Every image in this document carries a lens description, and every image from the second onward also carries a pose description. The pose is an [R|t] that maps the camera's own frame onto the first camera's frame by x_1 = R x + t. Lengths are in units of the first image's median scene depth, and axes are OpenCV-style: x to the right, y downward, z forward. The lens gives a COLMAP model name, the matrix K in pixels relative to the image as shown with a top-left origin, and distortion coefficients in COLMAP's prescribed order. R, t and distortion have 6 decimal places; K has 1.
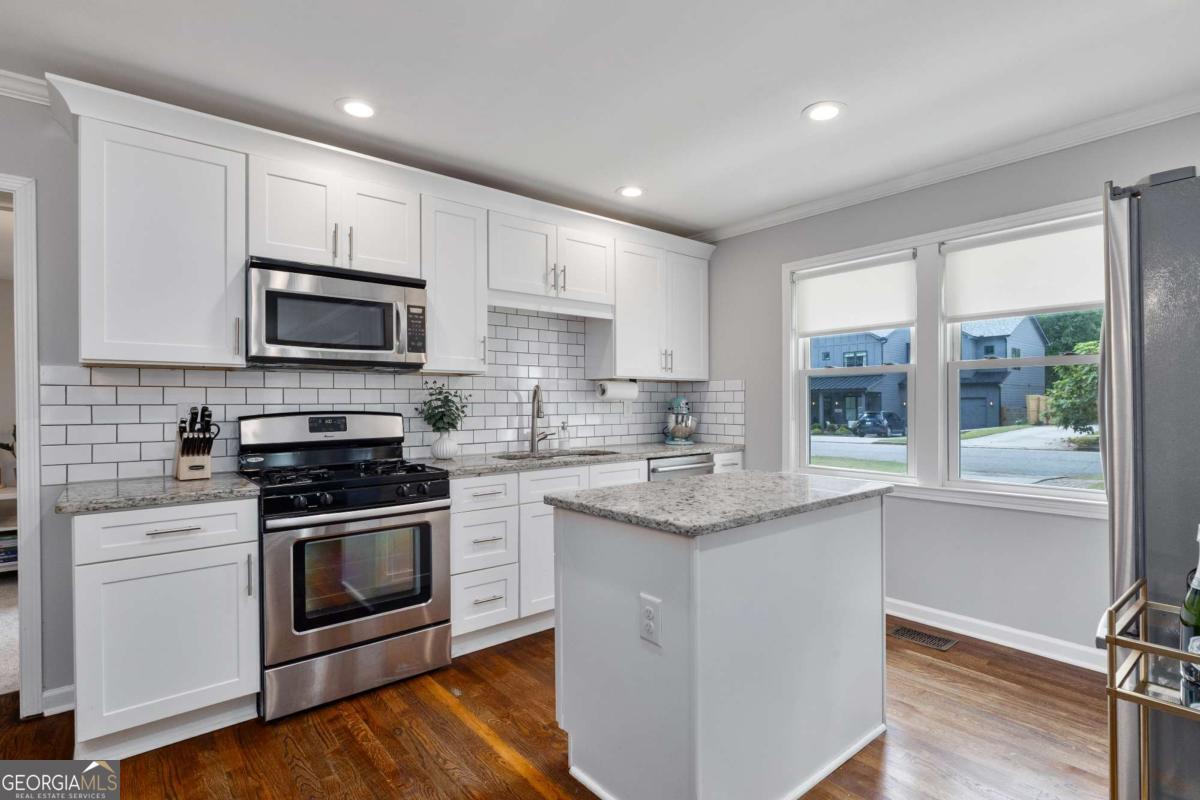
lens RADIAL K [[588.7, 0, 601.3], [0, 588.7, 401.5], [0, 0, 1]] dist [0.003017, -0.002563]
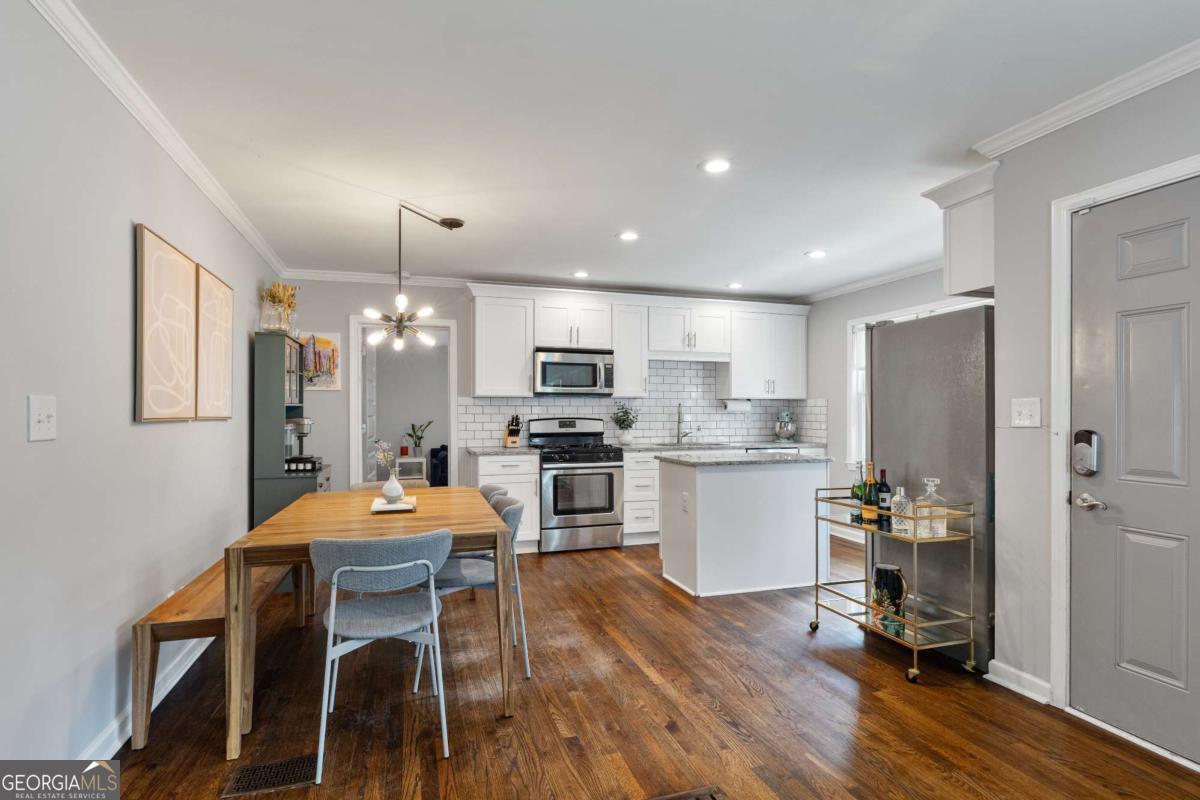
lens RADIAL K [[588.7, 0, 606.4], [0, 588.7, 413.1], [0, 0, 1]] dist [0.003017, -0.002563]
pose [[0.932502, 0.005009, -0.361129, 0.391090], [-0.004032, 0.999986, 0.003459, -0.006829], [0.361141, -0.001770, 0.932509, -0.836432]]
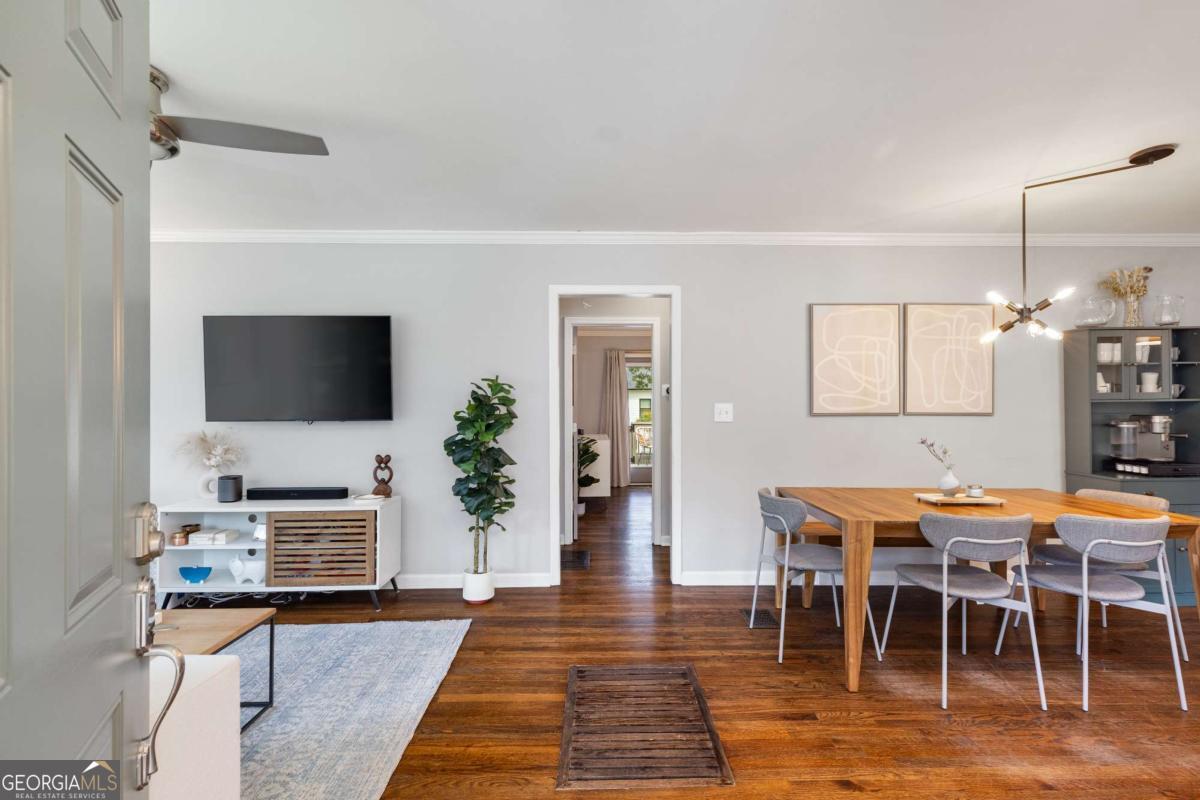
lens RADIAL K [[544.0, 0, 600.6], [0, 544.0, 399.8], [0, 0, 1]] dist [0.006760, -0.000981]
pose [[-0.625265, -0.000676, -0.780412, 0.869198], [0.007354, 0.999950, -0.006758, -0.021889], [0.780378, -0.009965, -0.625229, 0.131806]]
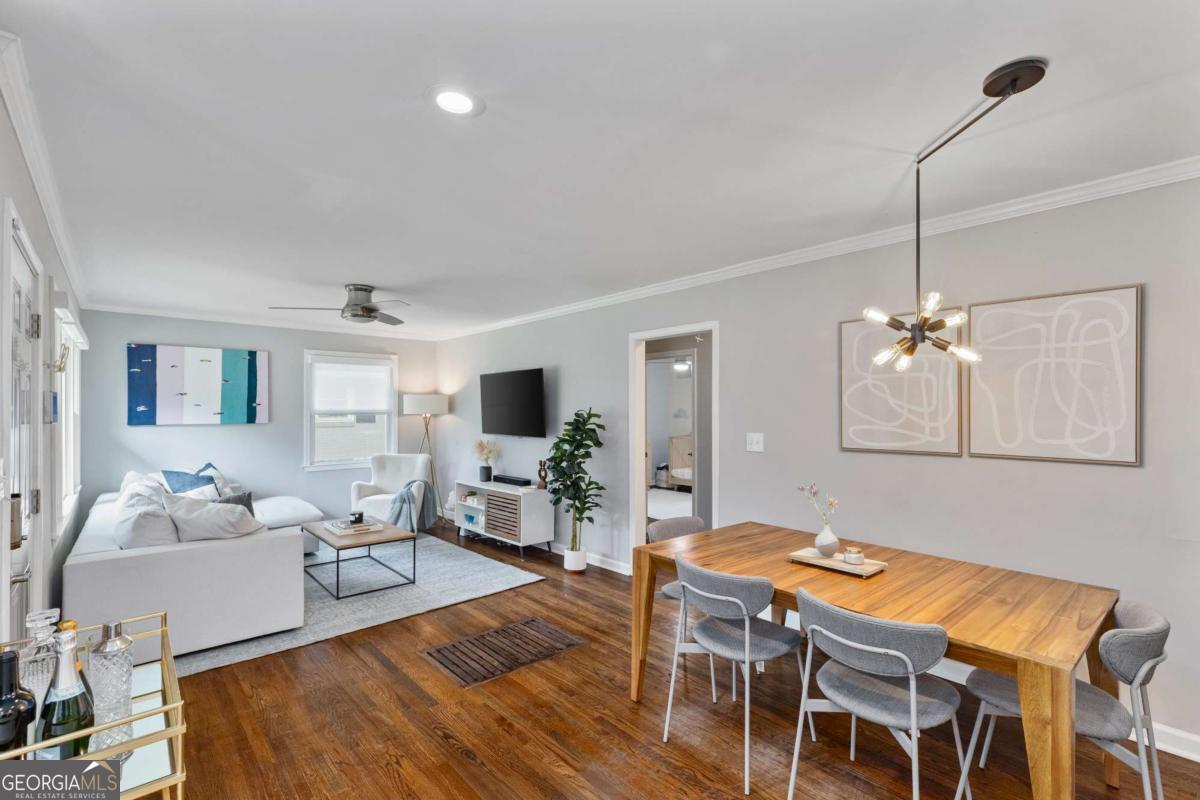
lens RADIAL K [[544.0, 0, 601.1], [0, 544.0, 408.7], [0, 0, 1]] dist [0.006760, -0.000981]
pose [[-0.999432, 0.008910, -0.032516, 0.044834], [0.009086, 0.999945, -0.005244, -0.076259], [0.032467, -0.005536, -0.999457, 0.856901]]
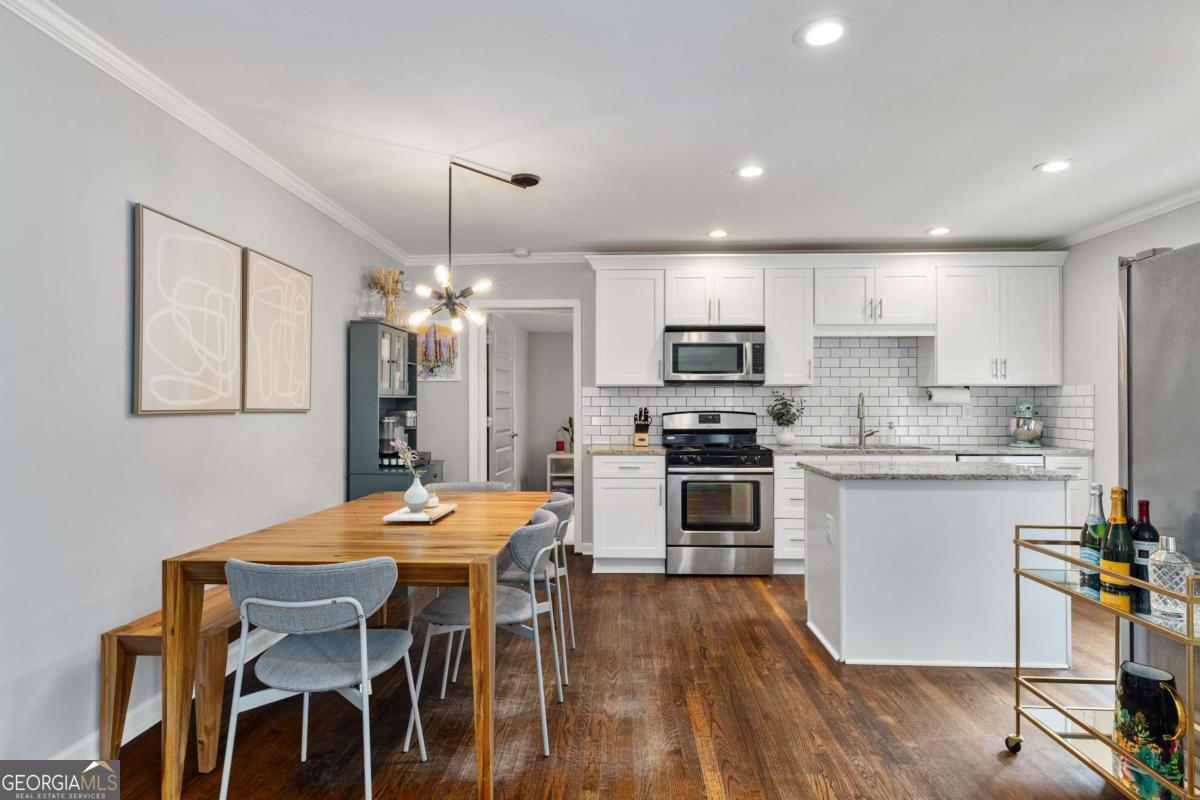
lens RADIAL K [[630.5, 0, 607.9], [0, 630.5, 402.8], [0, 0, 1]] dist [0.001663, 0.001108]
pose [[0.750947, 0.002230, -0.660359, 0.496084], [-0.002873, 0.999996, 0.000110, -0.005694], [0.660356, 0.001815, 0.750950, -0.518507]]
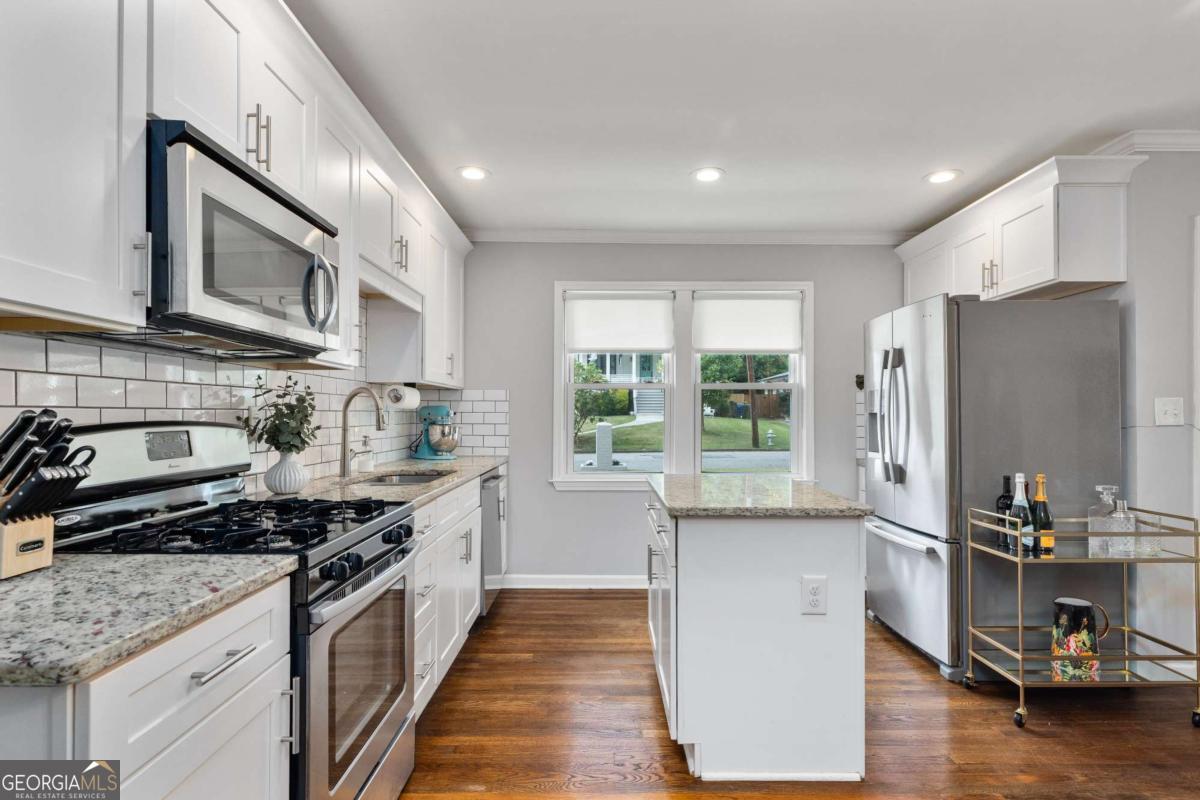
lens RADIAL K [[621.8, 0, 611.6], [0, 621.8, 411.5], [0, 0, 1]] dist [0.010127, -0.000725]
pose [[0.630843, 0.011304, 0.775828, -0.680546], [-0.008927, 0.999933, -0.007311, 0.008336], [-0.775859, -0.002314, 0.630902, 0.313289]]
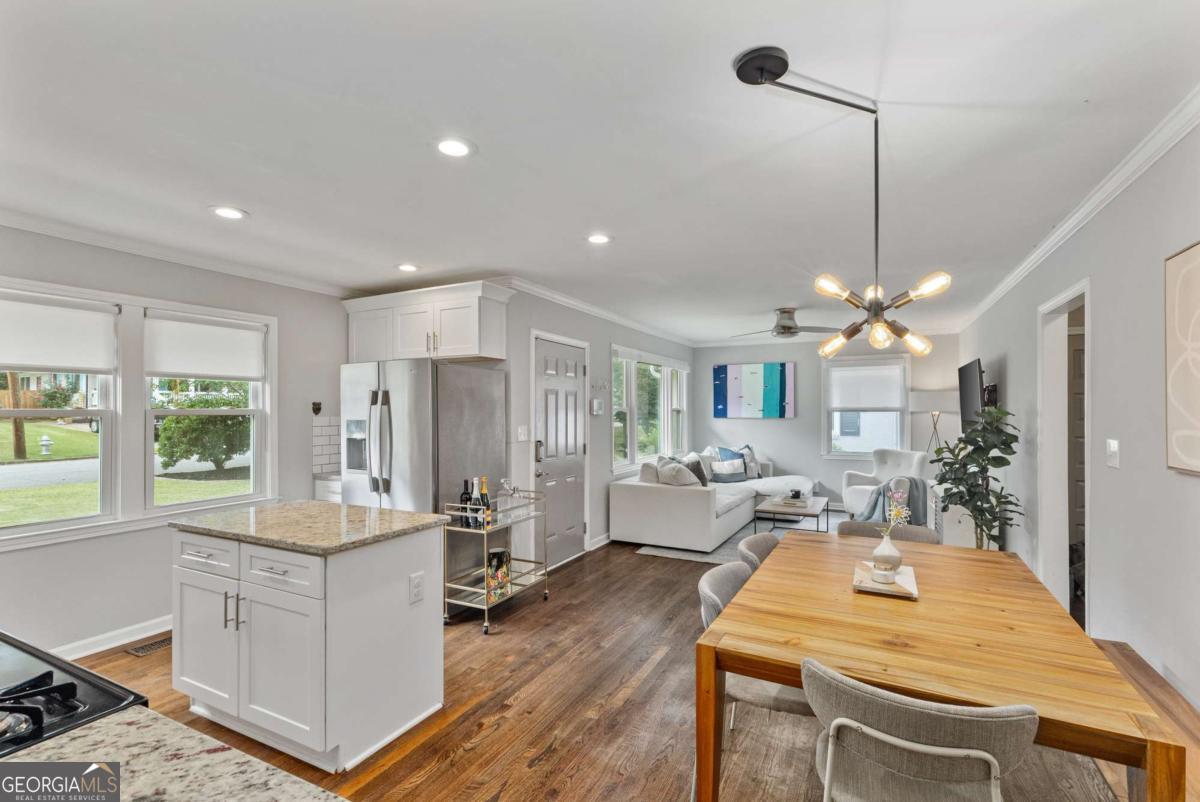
lens RADIAL K [[544.0, 0, 596.1], [0, 544.0, 406.6], [0, 0, 1]] dist [0.006760, -0.000981]
pose [[-0.388620, 0.013535, 0.921299, -0.882471], [0.001343, 0.999899, -0.014124, -0.062162], [-0.921397, -0.004252, -0.388599, 0.669072]]
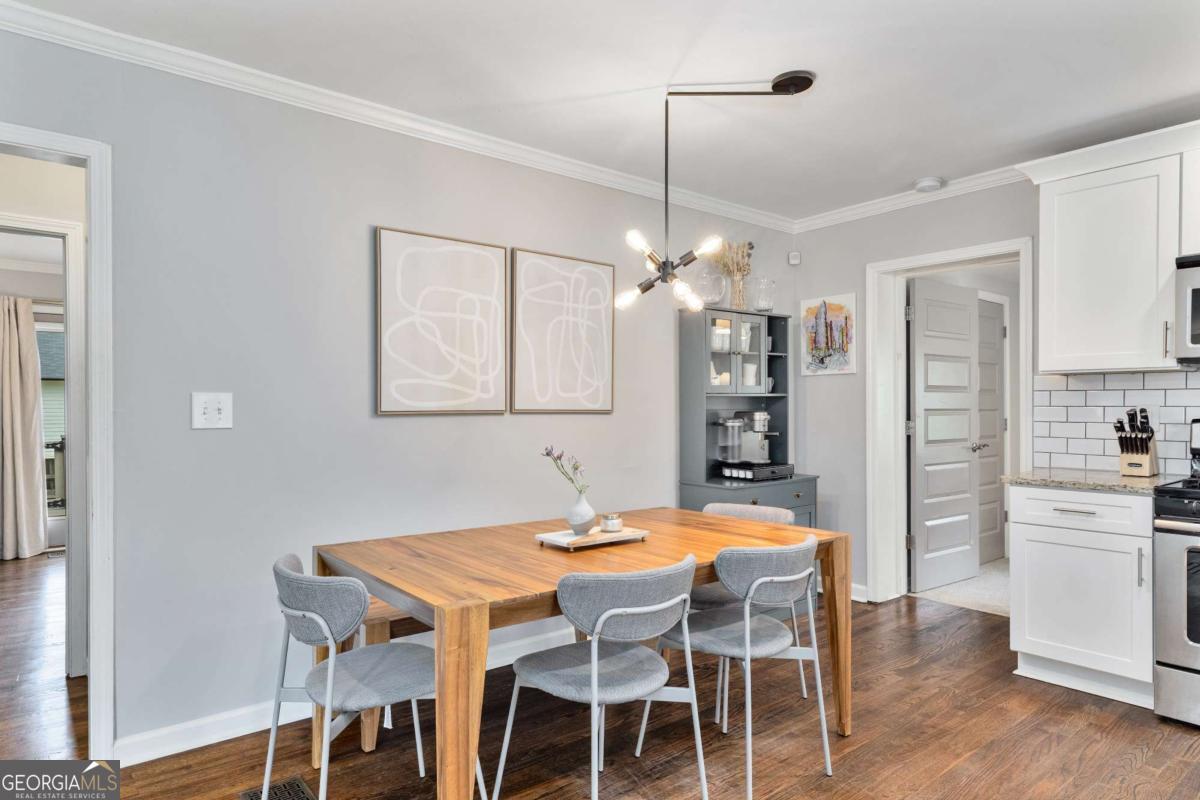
lens RADIAL K [[714.4, 0, 602.2], [0, 714.4, 412.6], [0, 0, 1]] dist [0.001895, 0.002251]
pose [[-0.002443, 0.013671, -0.999904, 0.540557], [0.004129, 0.999898, 0.013661, -0.004627], [0.999988, -0.004095, -0.002500, 0.028426]]
